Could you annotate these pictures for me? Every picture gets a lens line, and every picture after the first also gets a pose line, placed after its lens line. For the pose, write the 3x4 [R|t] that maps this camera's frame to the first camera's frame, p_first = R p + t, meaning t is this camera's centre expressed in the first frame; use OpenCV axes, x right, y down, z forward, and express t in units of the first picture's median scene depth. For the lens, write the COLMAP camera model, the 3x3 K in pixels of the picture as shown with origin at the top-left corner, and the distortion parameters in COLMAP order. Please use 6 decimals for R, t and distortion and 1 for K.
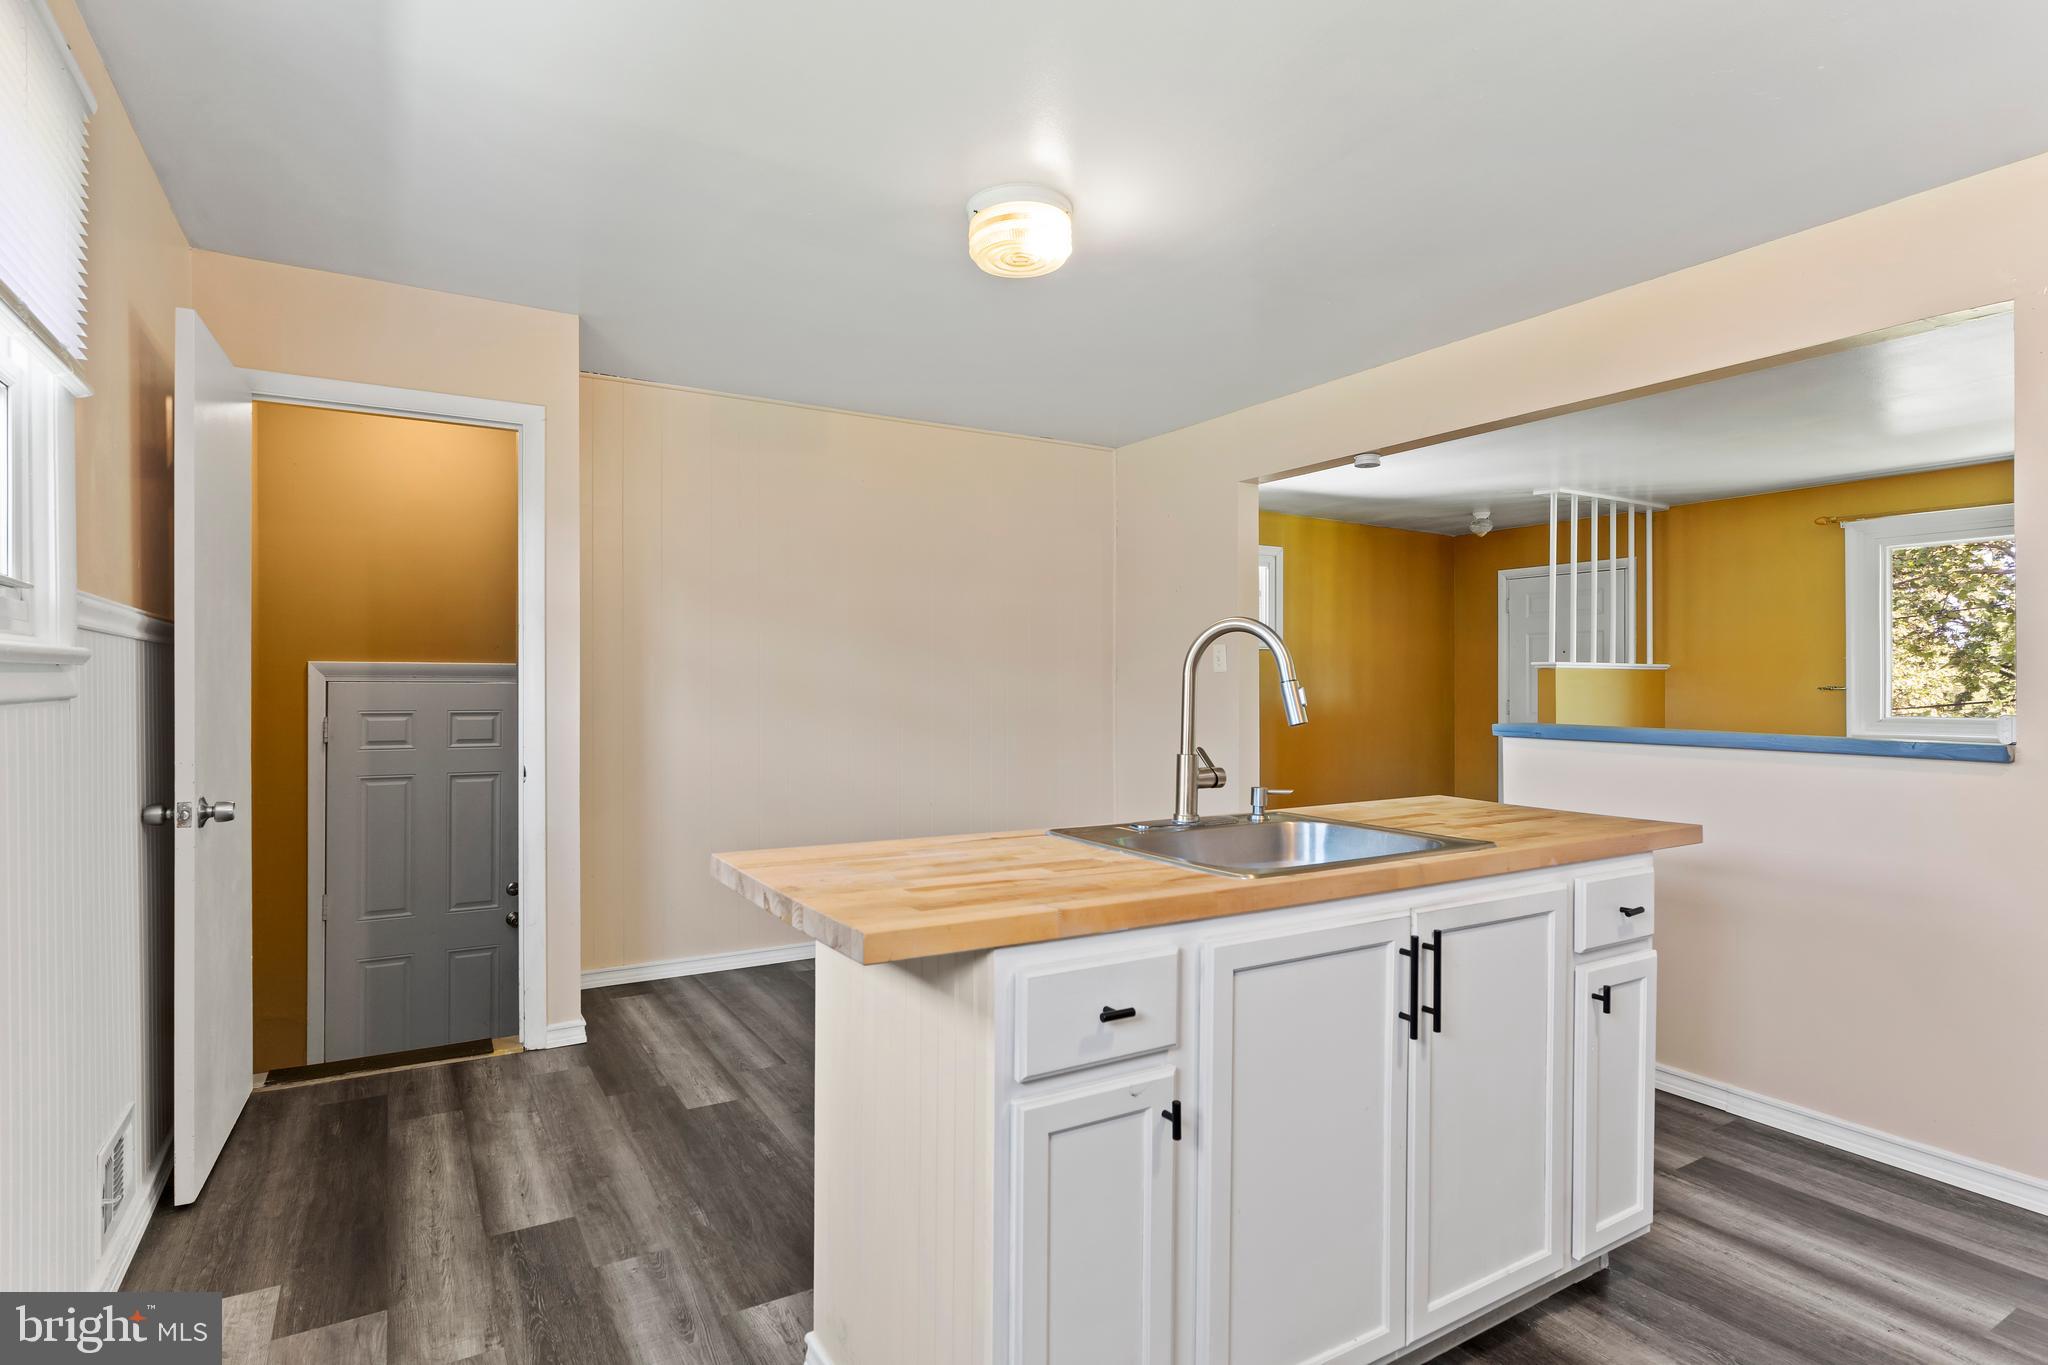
lens RADIAL K [[1045.8, 0, 1018.8], [0, 1045.8, 672.7], [0, 0, 1]] dist [-0.005172, 0.002441]
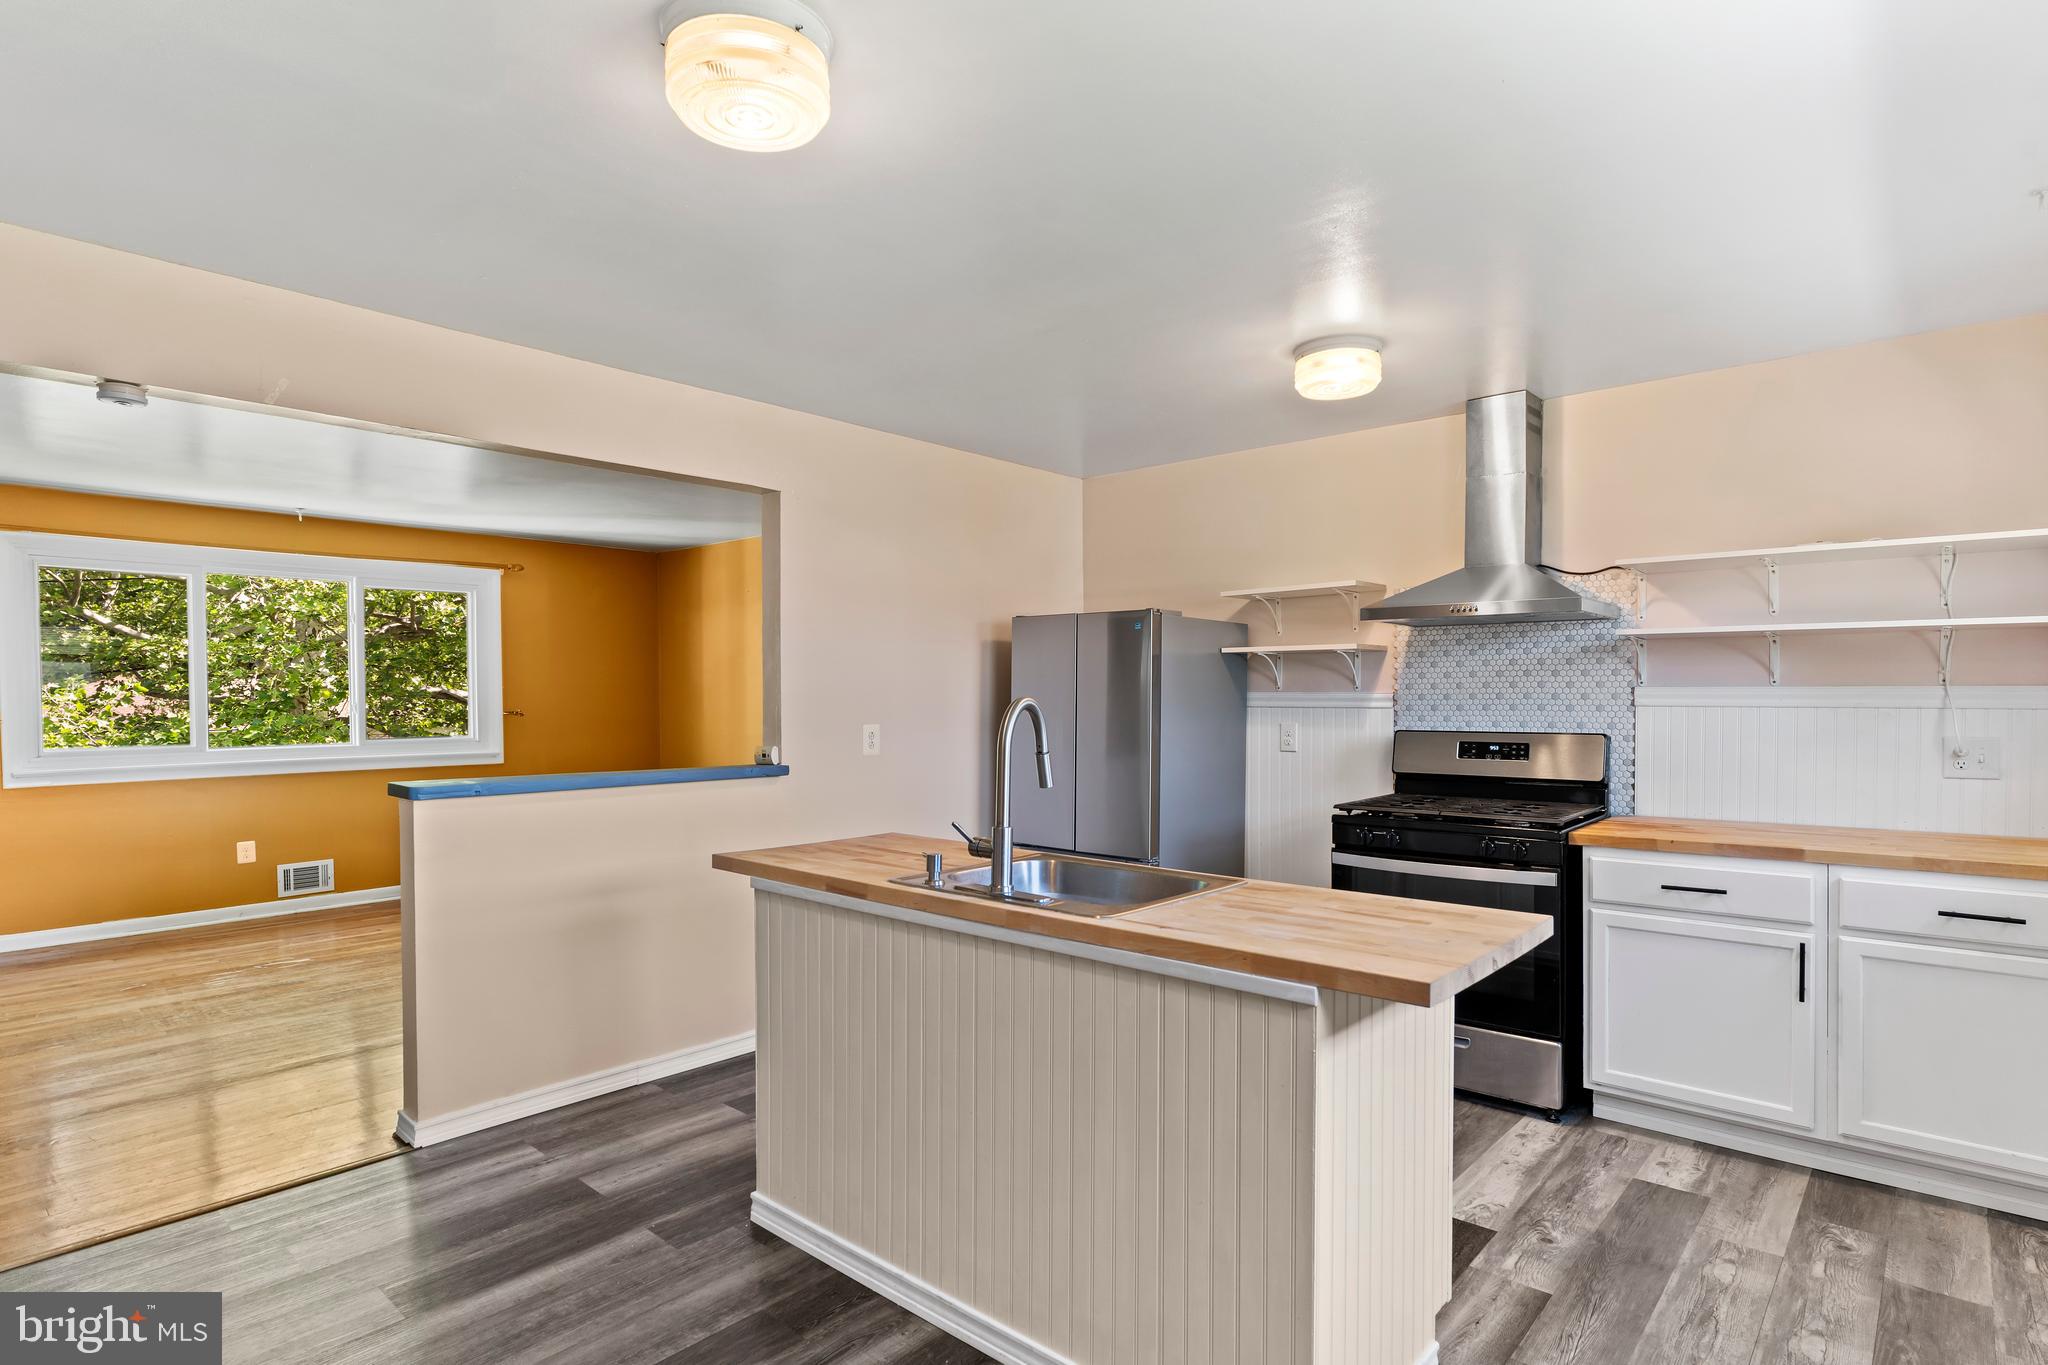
lens RADIAL K [[1056.9, 0, 1022.6], [0, 1056.9, 719.9], [0, 0, 1]] dist [0.006048, 0.002453]
pose [[-0.290849, -0.028068, 0.956357, -0.599838], [-0.013236, 0.999592, 0.025311, -0.039736], [-0.956677, -0.005296, -0.291102, 0.903405]]
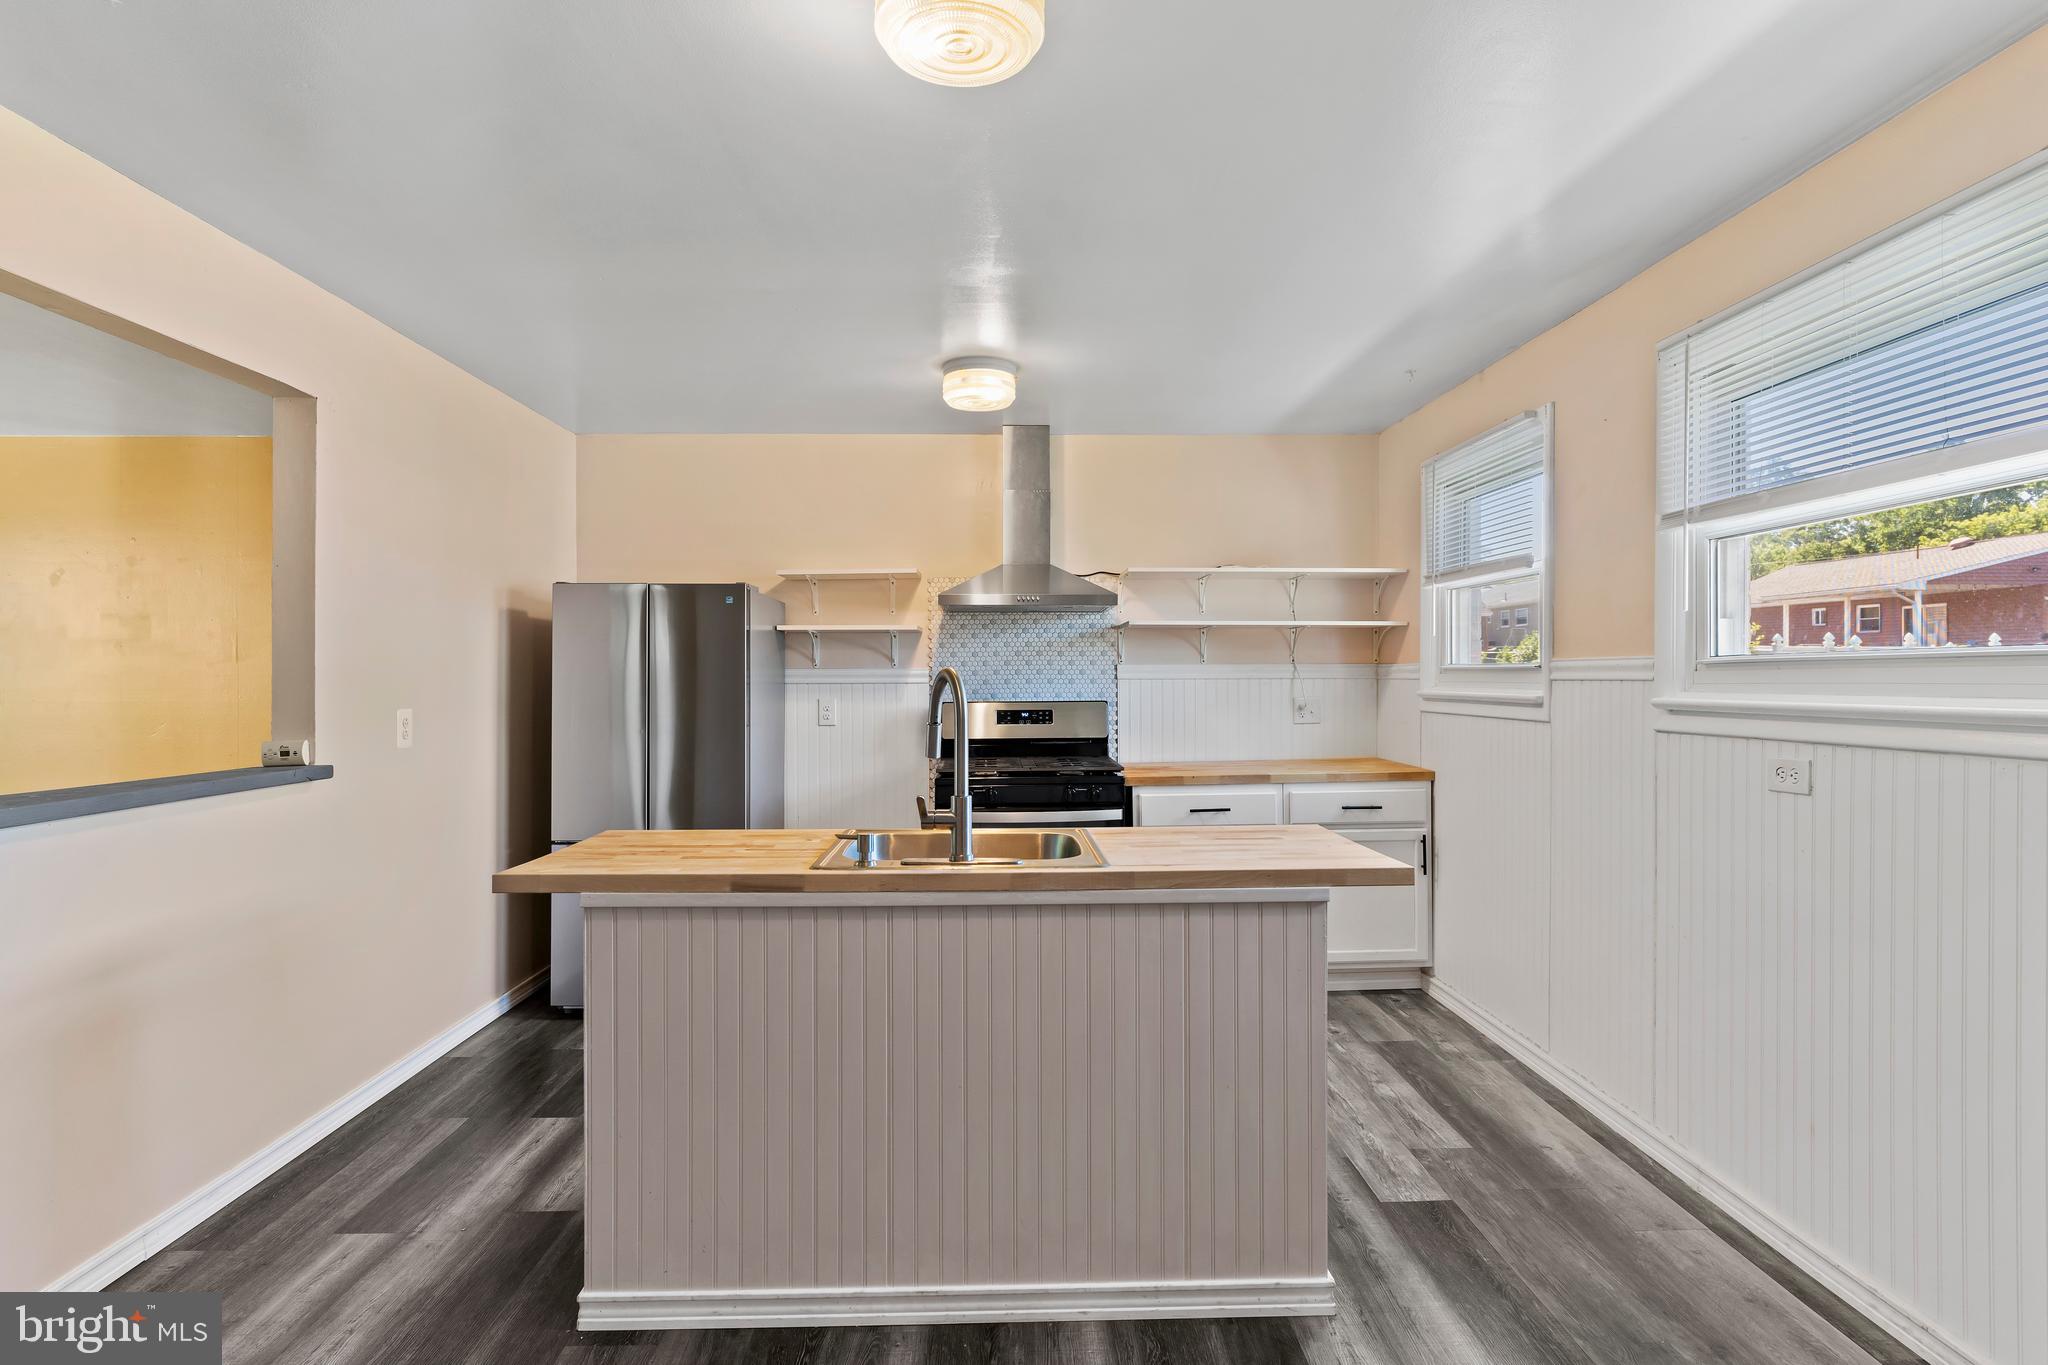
lens RADIAL K [[1045.8, 0, 1018.8], [0, 1045.8, 672.7], [0, 0, 1]] dist [-0.005172, 0.002441]
pose [[-0.865166, 0.000383, 0.501485, -0.294657], [-0.006264, 0.999913, -0.011570, -0.024522], [-0.501446, -0.013152, -0.865089, 1.317676]]
